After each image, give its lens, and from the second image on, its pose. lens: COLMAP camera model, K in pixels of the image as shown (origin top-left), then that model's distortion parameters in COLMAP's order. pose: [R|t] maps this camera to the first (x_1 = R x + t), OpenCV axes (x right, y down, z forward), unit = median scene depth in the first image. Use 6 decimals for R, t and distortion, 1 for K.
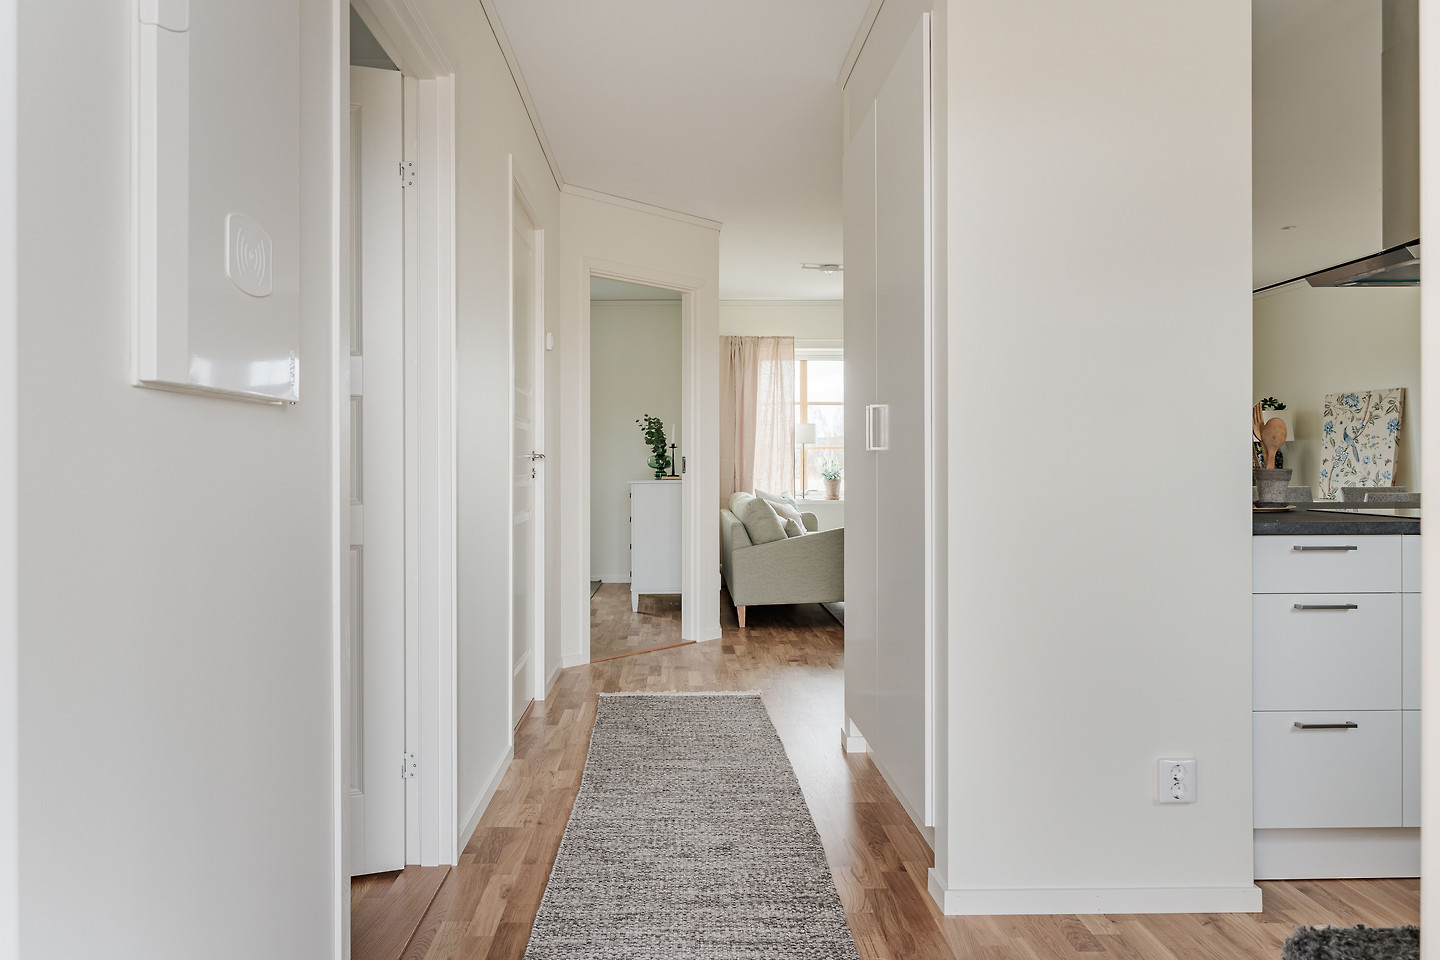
lens RADIAL K [[1030.7, 0, 683.4], [0, 1030.7, 467.2], [0, 0, 1]] dist [0.000334, -0.000067]
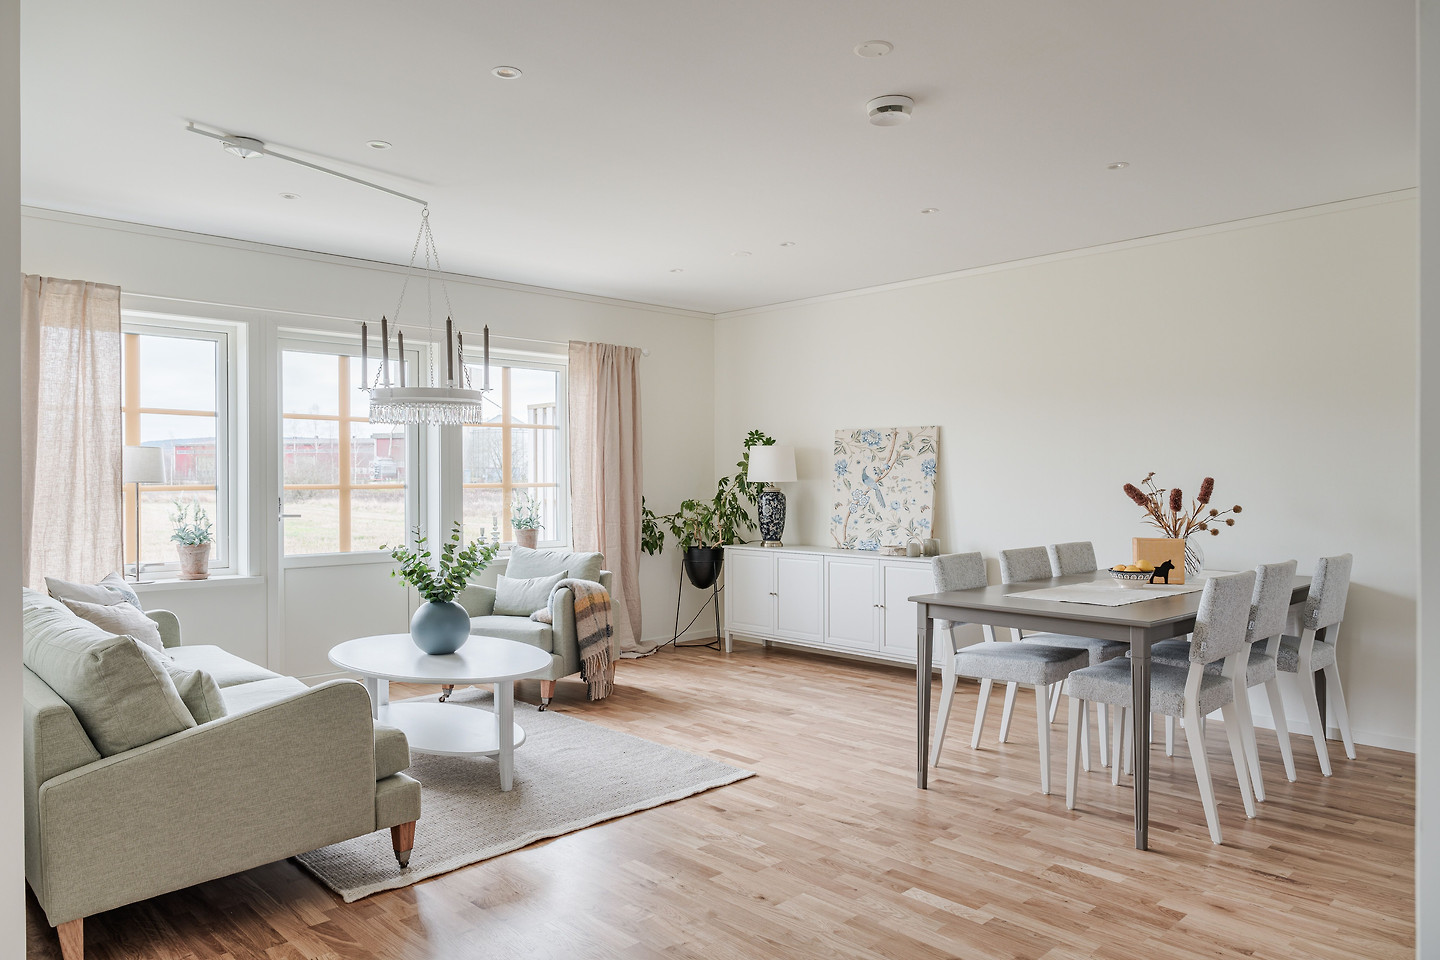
lens RADIAL K [[958.5, 0, 720.0], [0, 958.5, 480.0], [0, 0, 1]] dist [-0.000395, -0.000314]
pose [[0.729023, 0.000492, 0.684489, -0.010537], [0.003111, 0.999987, -0.004032, -0.025786], [-0.684482, 0.005069, 0.729012, 0.497525]]
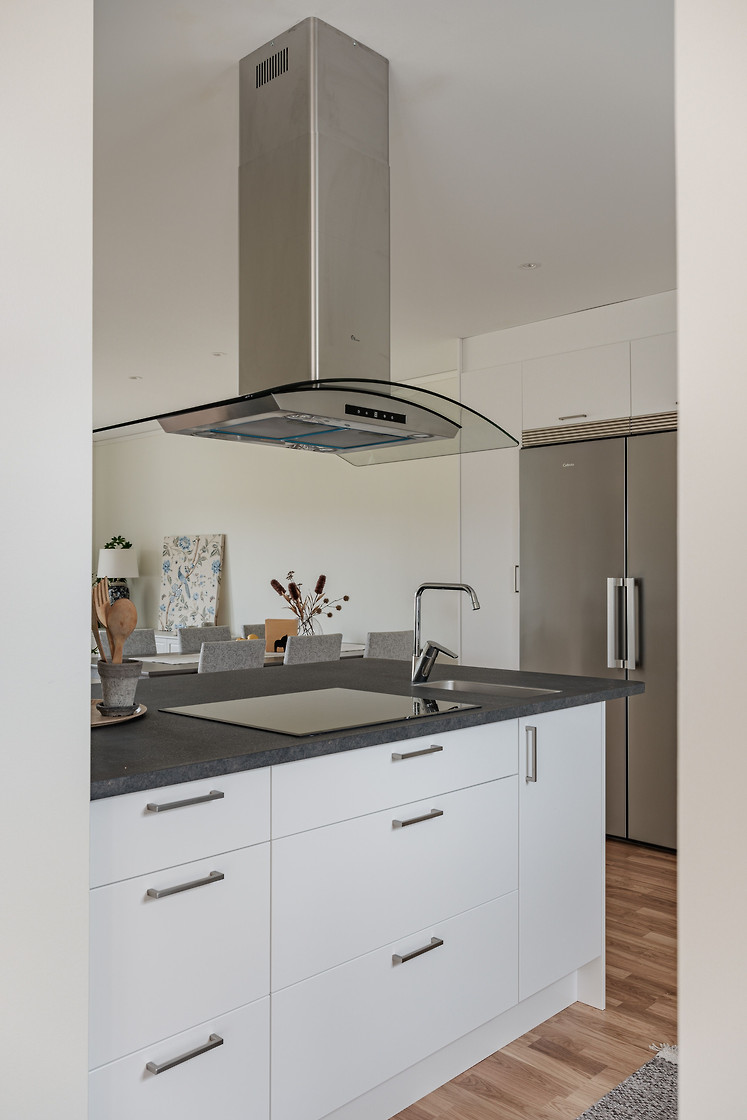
lens RADIAL K [[912.2, 0, 373.5], [0, 912.2, 560.0], [0, 0, 1]] dist [0.004113, 0.000863]
pose [[0.704351, 0.015085, 0.709692, 0.090940], [0.000813, 0.999756, -0.022058, -0.024509], [-0.709852, 0.016114, 0.704167, 0.158931]]
